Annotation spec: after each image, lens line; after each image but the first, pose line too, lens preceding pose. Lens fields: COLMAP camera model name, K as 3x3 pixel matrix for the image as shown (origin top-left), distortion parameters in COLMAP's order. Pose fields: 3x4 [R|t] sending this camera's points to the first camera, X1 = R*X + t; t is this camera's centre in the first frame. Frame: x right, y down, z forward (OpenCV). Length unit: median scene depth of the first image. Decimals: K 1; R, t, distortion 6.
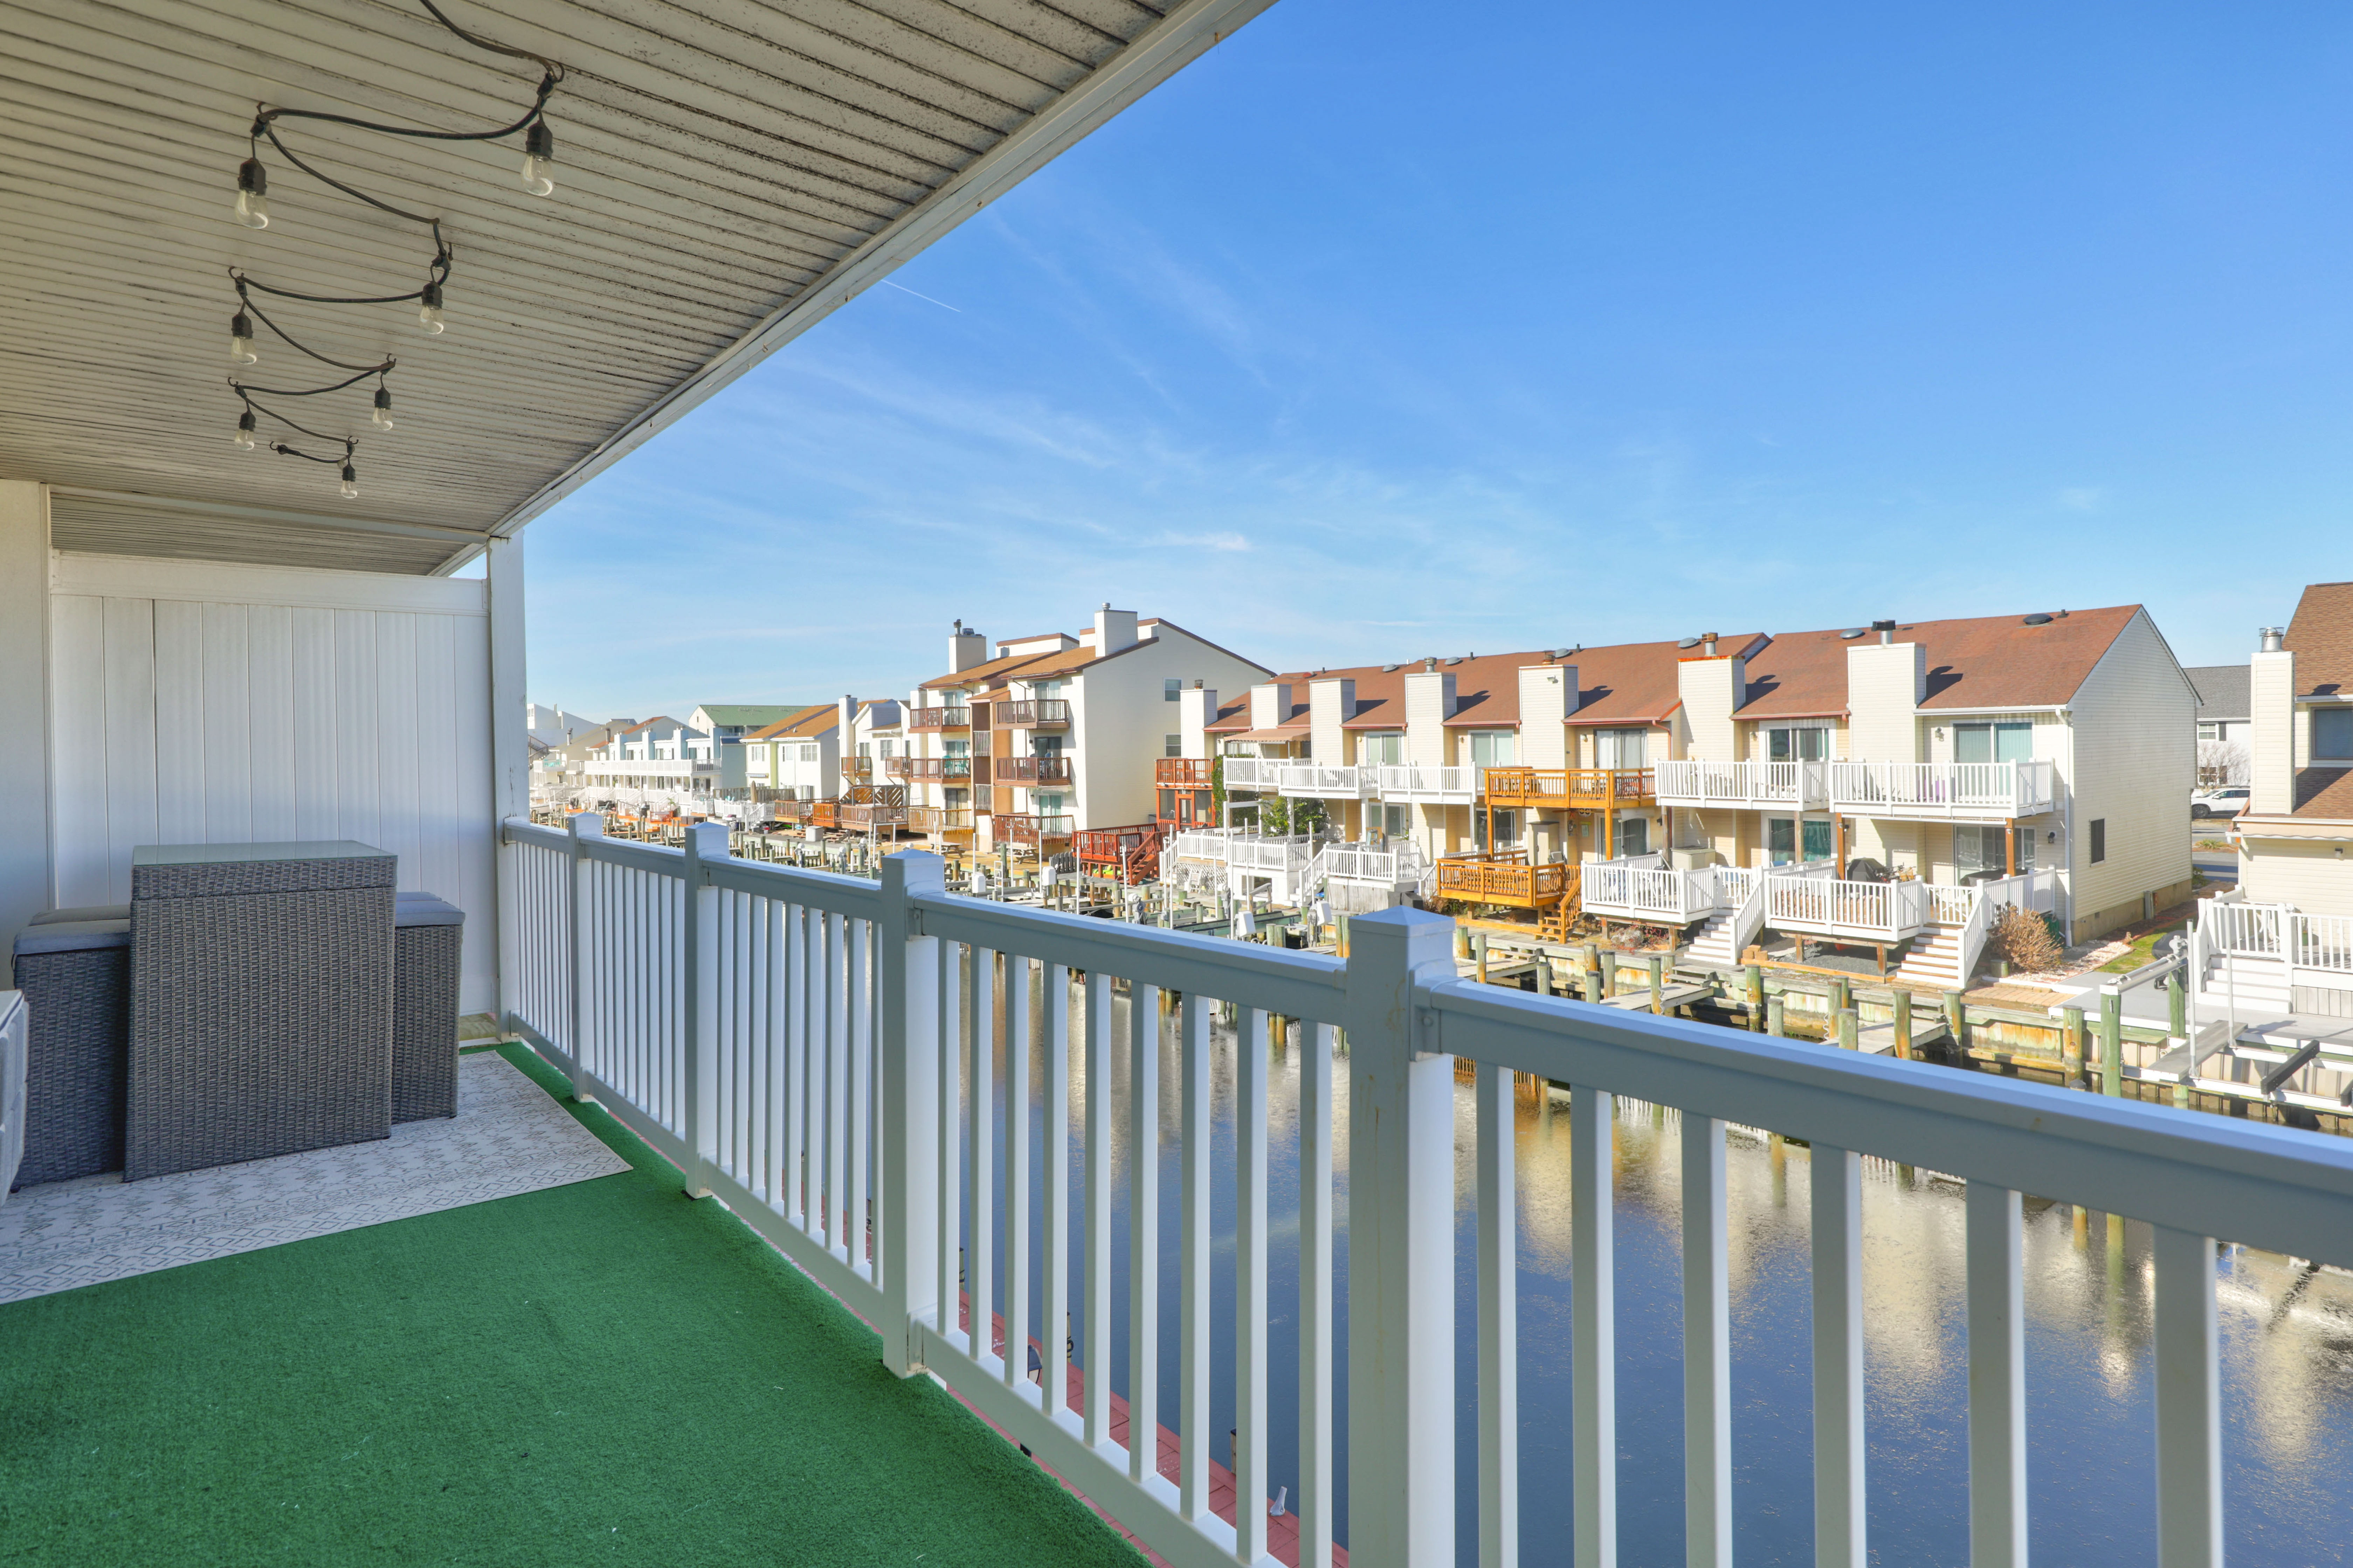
lens RADIAL K [[1223.7, 0, 1181.5], [0, 1223.7, 761.4], [0, 0, 1]] dist [0.001195, 0.000957]
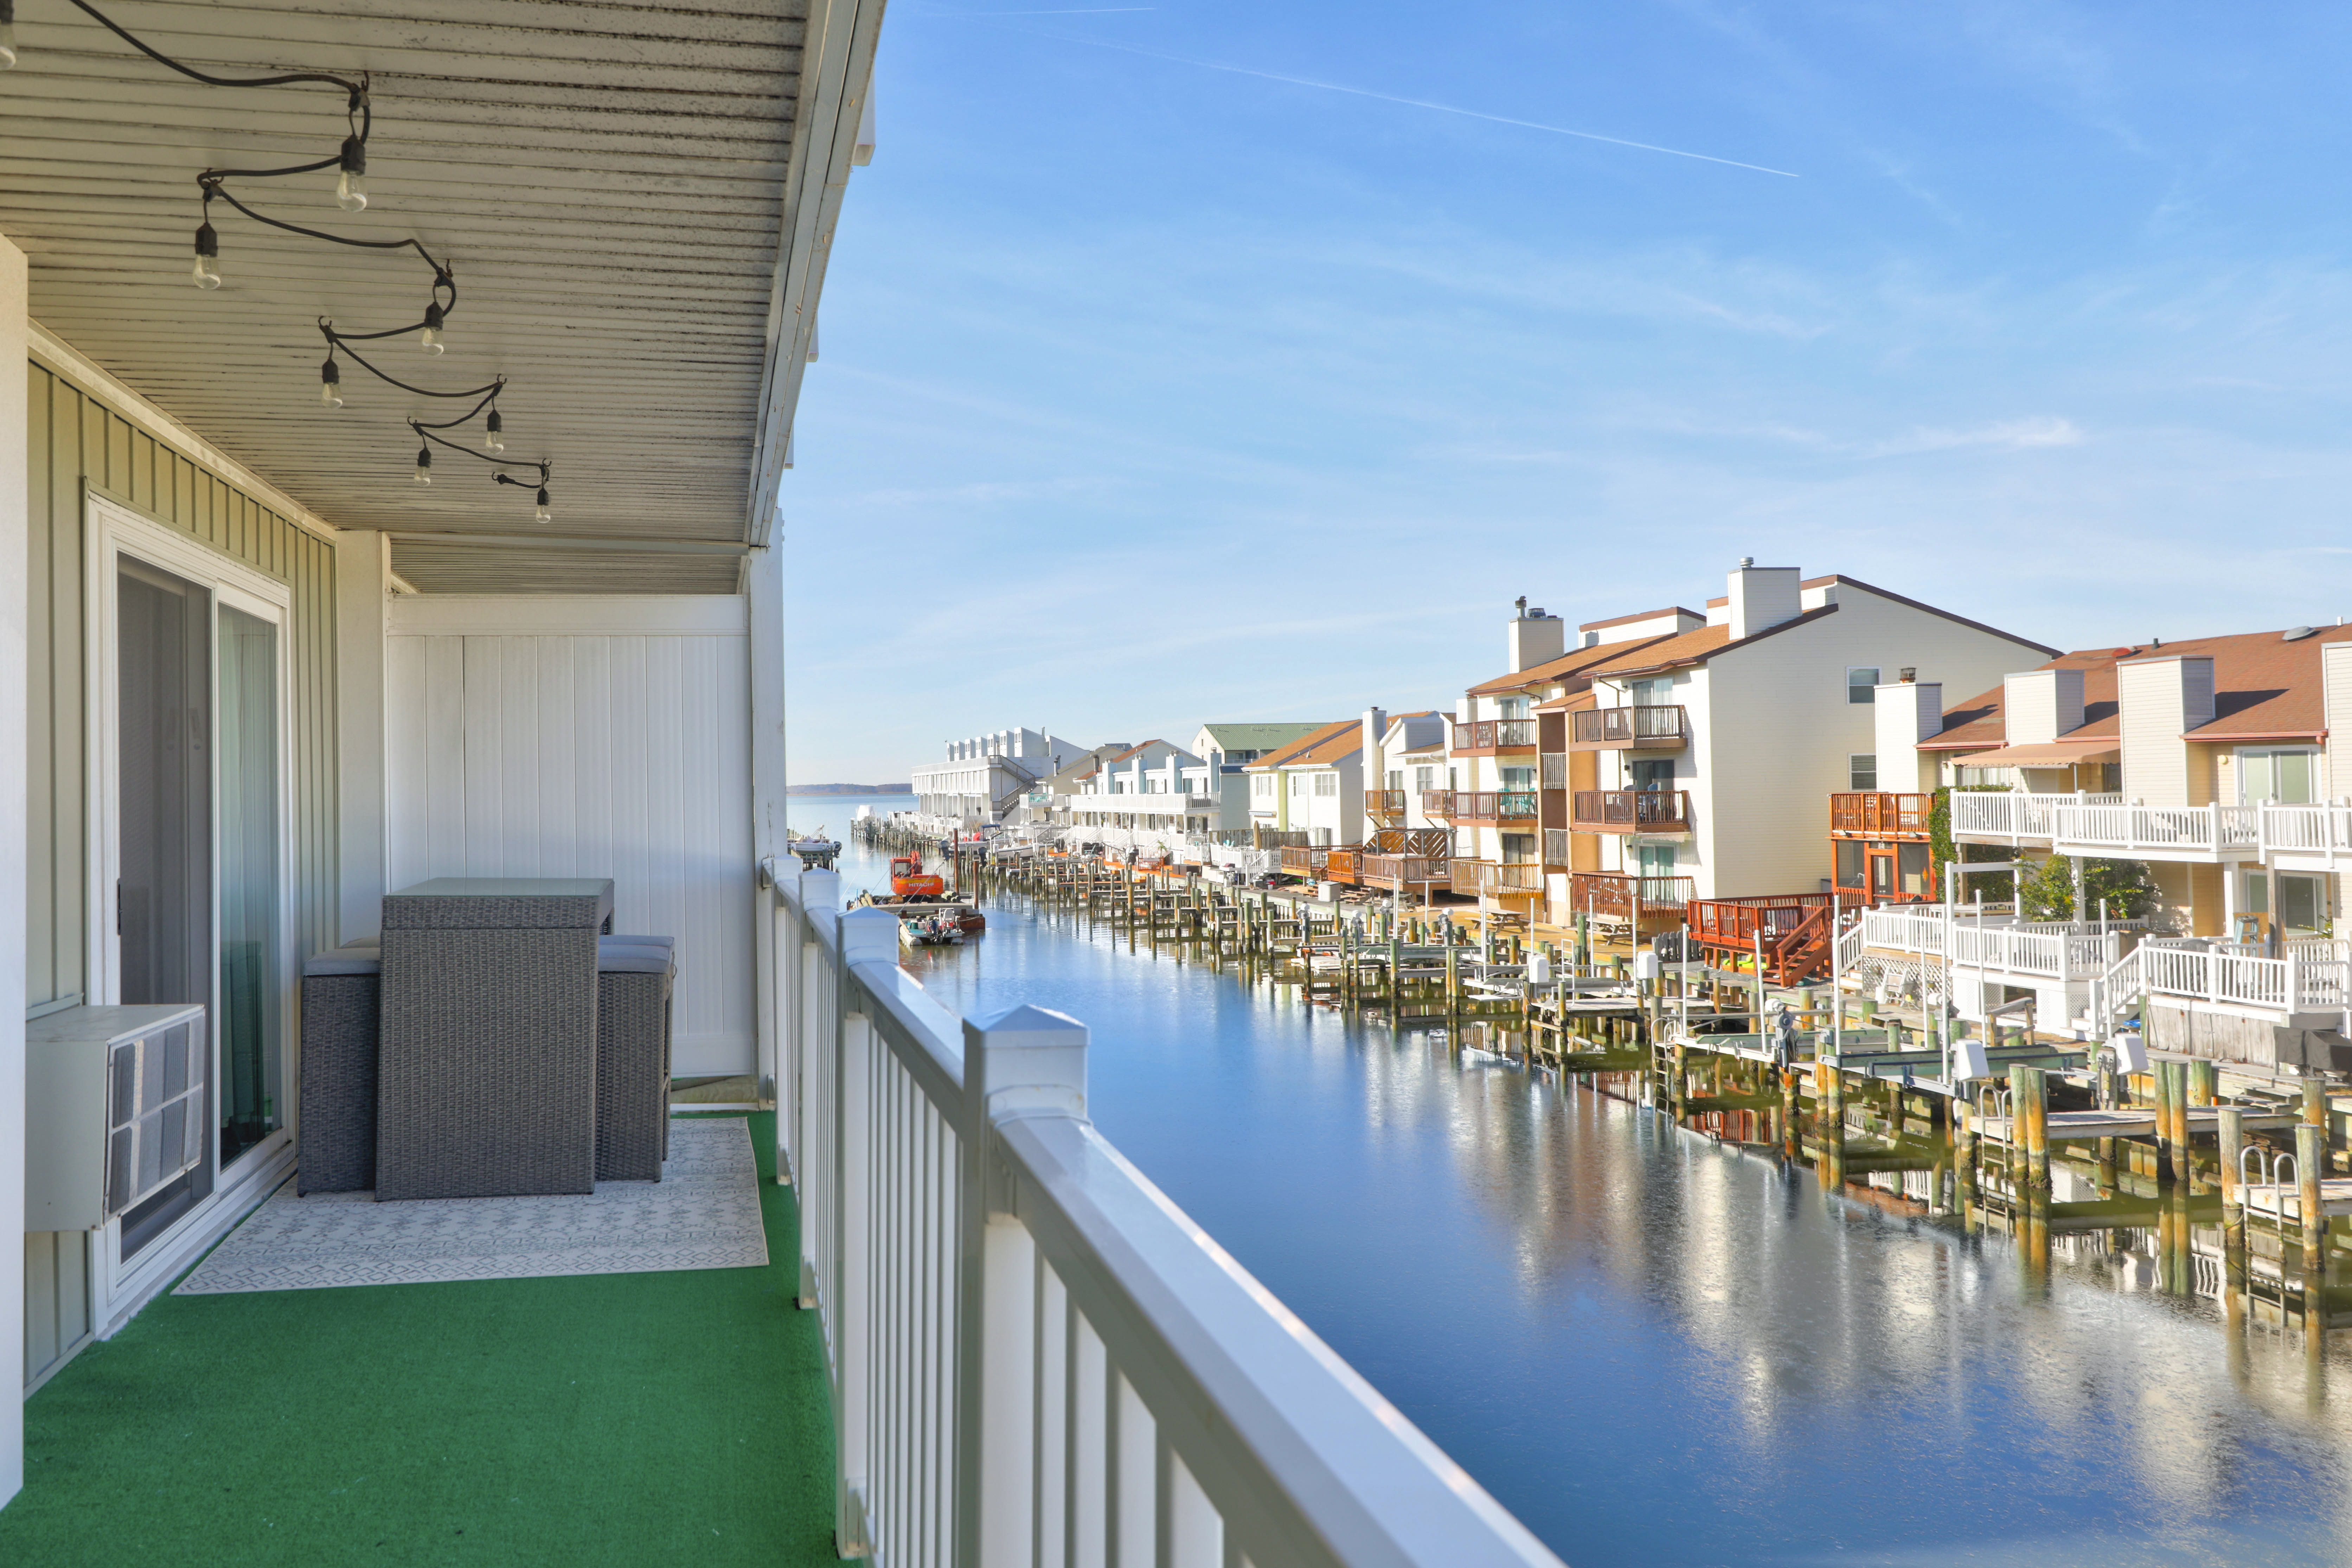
lens RADIAL K [[1726.6, 0, 1175.0], [0, 1726.6, 788.3], [0, 0, 1]] dist [0.017146, 0.013160]
pose [[0.842298, -0.000012, -0.539012, 0.201899], [-0.001957, 0.999993, -0.003080, -0.001143], [0.539009, 0.003649, 0.842292, 0.051269]]
